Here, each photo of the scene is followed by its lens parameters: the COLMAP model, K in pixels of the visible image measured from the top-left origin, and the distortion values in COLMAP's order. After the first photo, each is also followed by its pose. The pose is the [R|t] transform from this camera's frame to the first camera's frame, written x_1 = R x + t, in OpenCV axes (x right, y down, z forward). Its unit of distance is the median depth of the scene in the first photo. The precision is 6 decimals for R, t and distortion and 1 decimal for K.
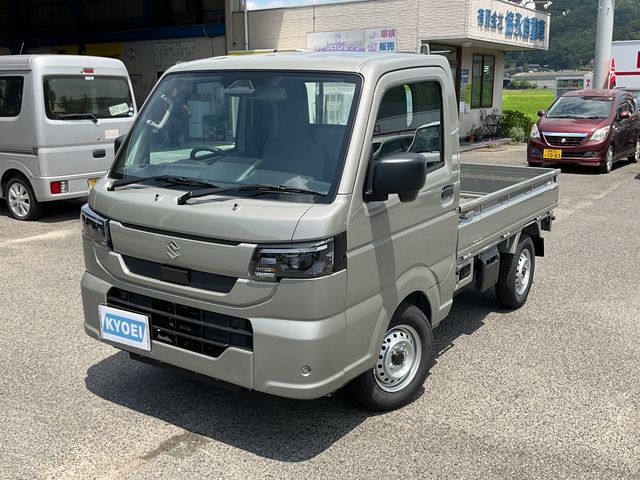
lens RADIAL K [[685.4, 0, 320.0], [0, 685.4, 240.0], [0, 0, 1]] dist [-0.005996, -0.004597]
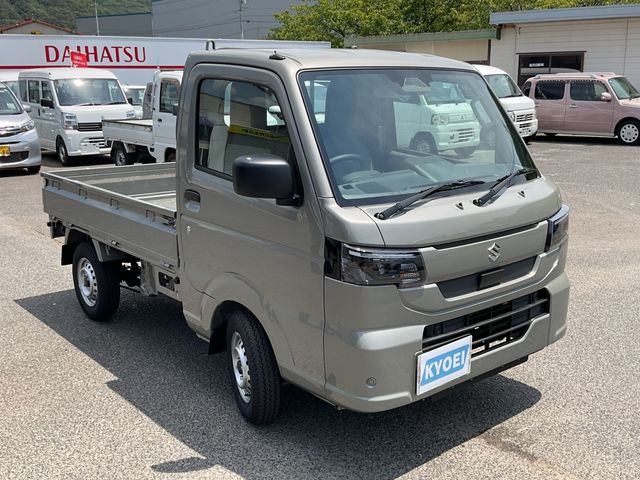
lens RADIAL K [[685.4, 0, 320.0], [0, 685.4, 240.0], [0, 0, 1]] dist [-0.005996, -0.004597]
pose [[0.309486, -0.221106, 0.924841, -1.120418], [0.225443, 0.961923, 0.154530, -0.196385], [-0.923793, 0.160674, 0.347549, 0.834418]]
